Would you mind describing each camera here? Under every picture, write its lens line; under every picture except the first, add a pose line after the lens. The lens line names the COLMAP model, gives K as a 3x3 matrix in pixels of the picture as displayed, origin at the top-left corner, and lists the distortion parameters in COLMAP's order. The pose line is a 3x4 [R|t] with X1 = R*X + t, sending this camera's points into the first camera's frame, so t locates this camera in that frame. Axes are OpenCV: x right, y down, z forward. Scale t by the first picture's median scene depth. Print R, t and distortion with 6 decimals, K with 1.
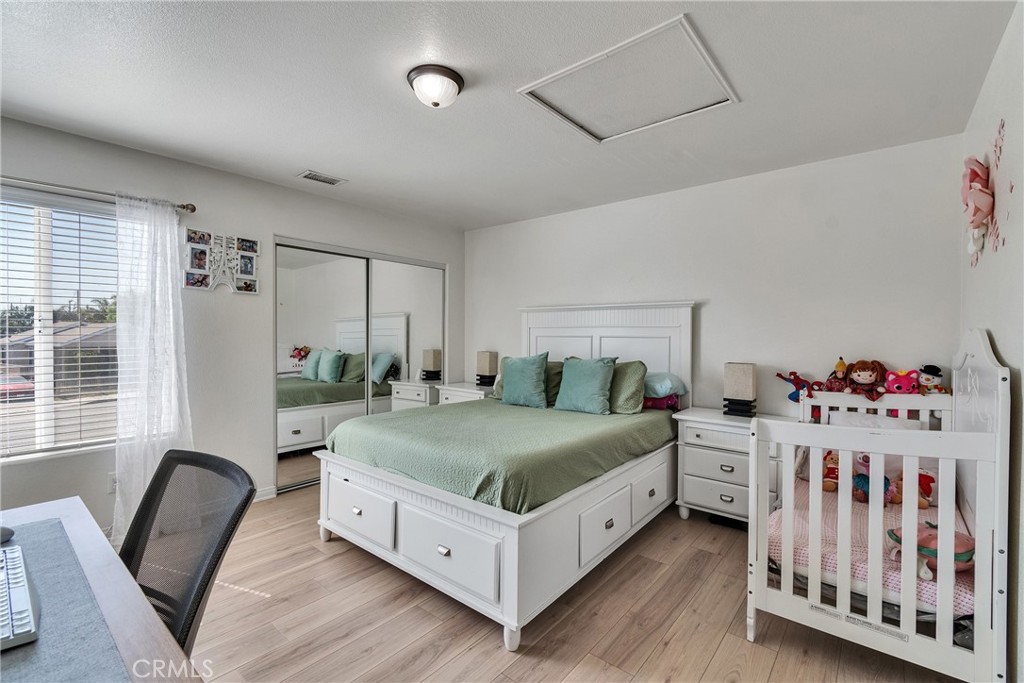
lens RADIAL K [[450.3, 0, 513.3], [0, 450.3, 334.9], [0, 0, 1]] dist [0.004141, -0.001837]
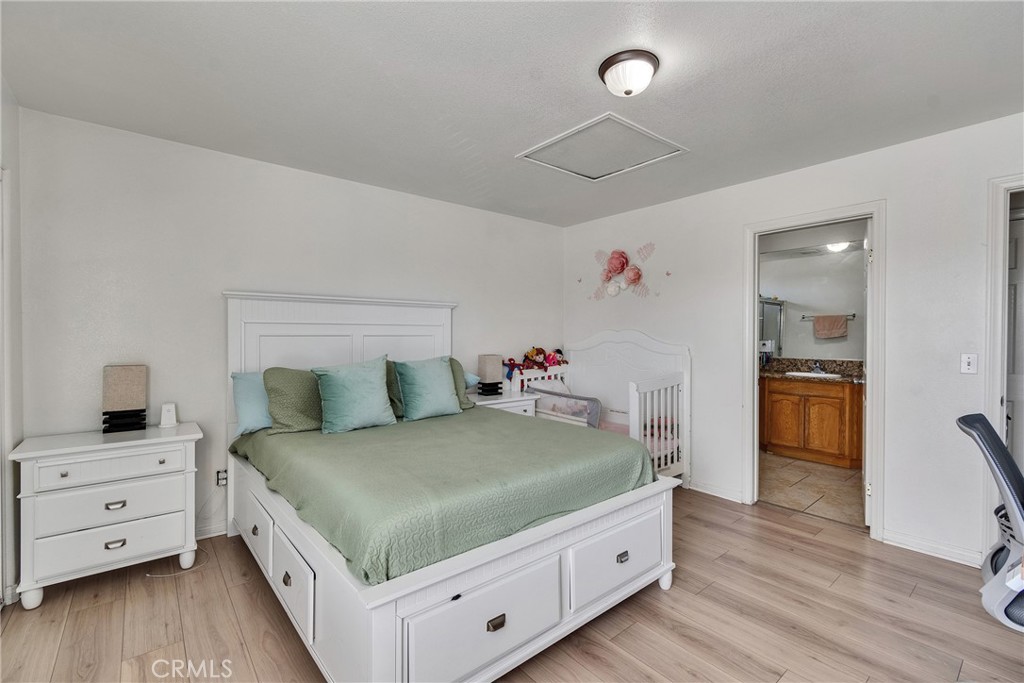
lens RADIAL K [[450.3, 0, 512.5], [0, 450.3, 339.3], [0, 0, 1]] dist [0.004141, -0.001837]
pose [[0.180361, -0.016408, 0.983464, -0.870912], [-0.001591, 0.999855, 0.016973, -0.003562], [-0.983599, -0.004626, 0.180308, 0.810162]]
